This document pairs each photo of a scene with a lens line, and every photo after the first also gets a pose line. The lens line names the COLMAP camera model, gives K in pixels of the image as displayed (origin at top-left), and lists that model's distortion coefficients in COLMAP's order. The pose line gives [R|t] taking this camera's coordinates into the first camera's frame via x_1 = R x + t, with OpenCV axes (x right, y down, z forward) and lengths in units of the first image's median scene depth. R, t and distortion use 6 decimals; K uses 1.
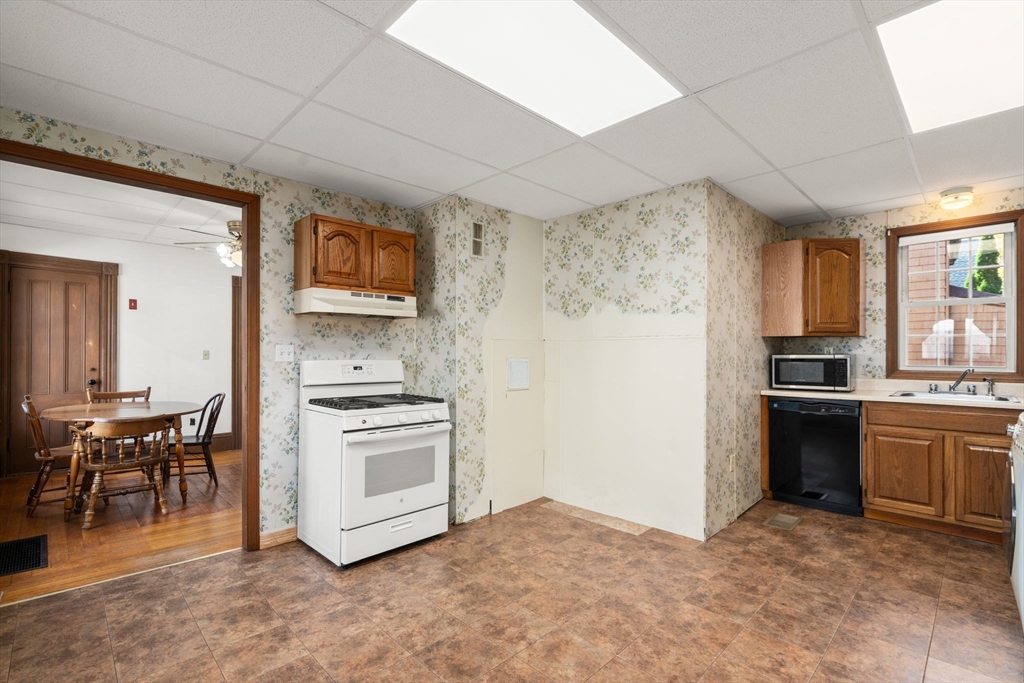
lens RADIAL K [[465.0, 0, 502.1], [0, 465.0, 351.6], [0, 0, 1]] dist [-0.001348, 0.000033]
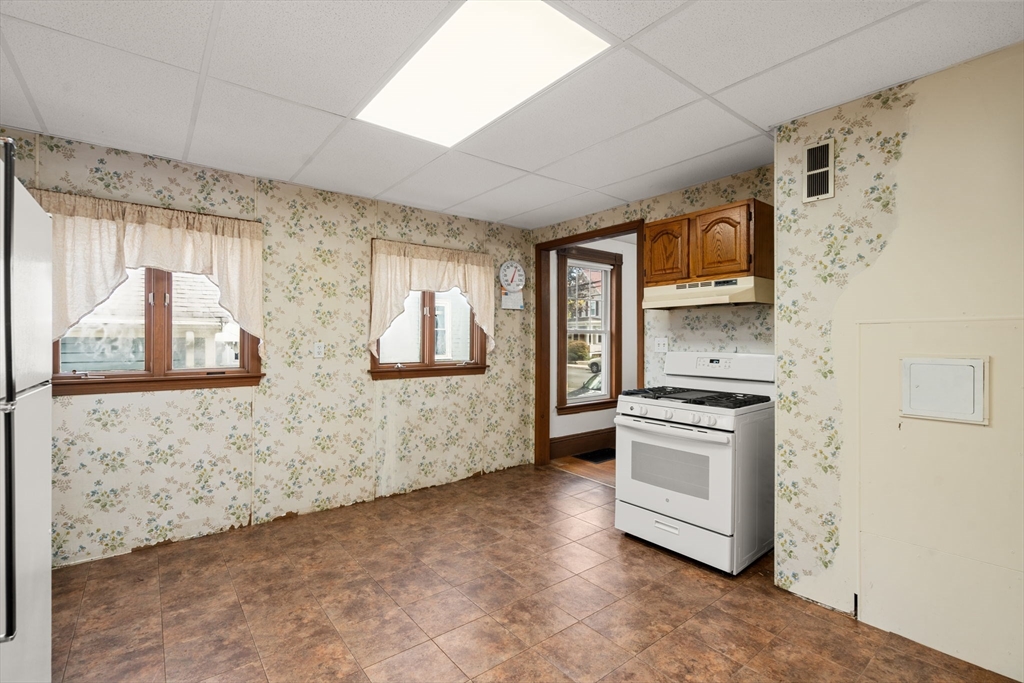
lens RADIAL K [[458.9, 0, 512.0], [0, 458.9, 341.5], [0, 0, 1]] dist [0.000023, 0.000057]
pose [[-0.084122, -0.002846, -0.996451, 0.695445], [-0.001469, 0.999995, -0.002732, -0.001489], [0.996454, 0.001234, -0.084126, 0.709918]]
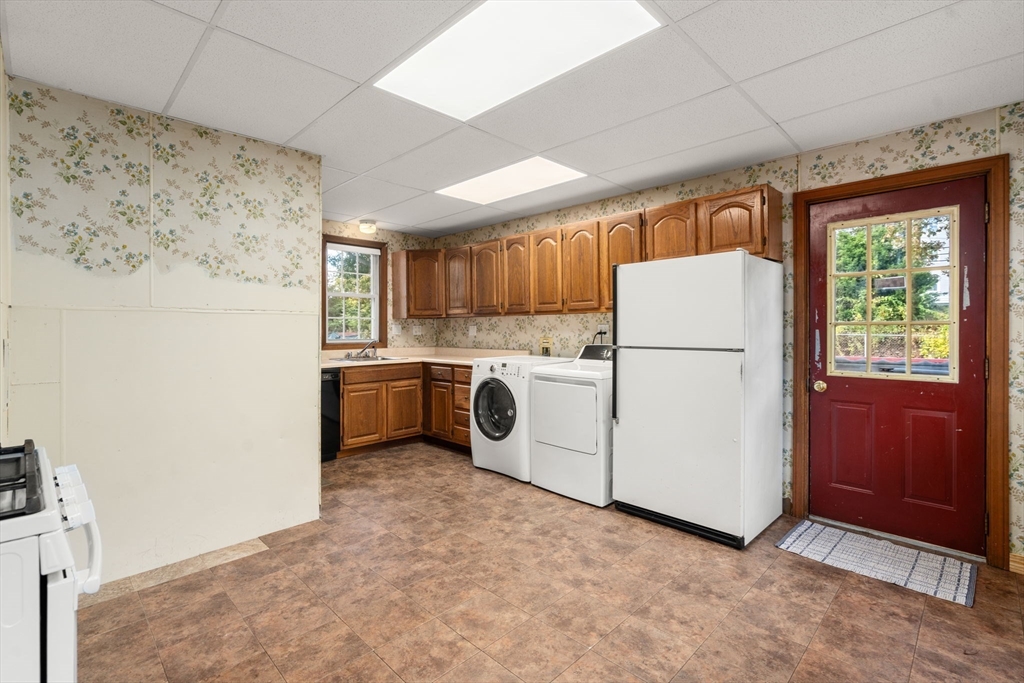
lens RADIAL K [[473.1, 0, 513.1], [0, 473.1, 329.7], [0, 0, 1]] dist [-0.000575, -0.000082]
pose [[-0.022064, -0.000885, 0.999756, -0.576417], [0.002140, 0.999997, 0.000932, 0.002240], [-0.999754, 0.002160, -0.022062, 0.589961]]
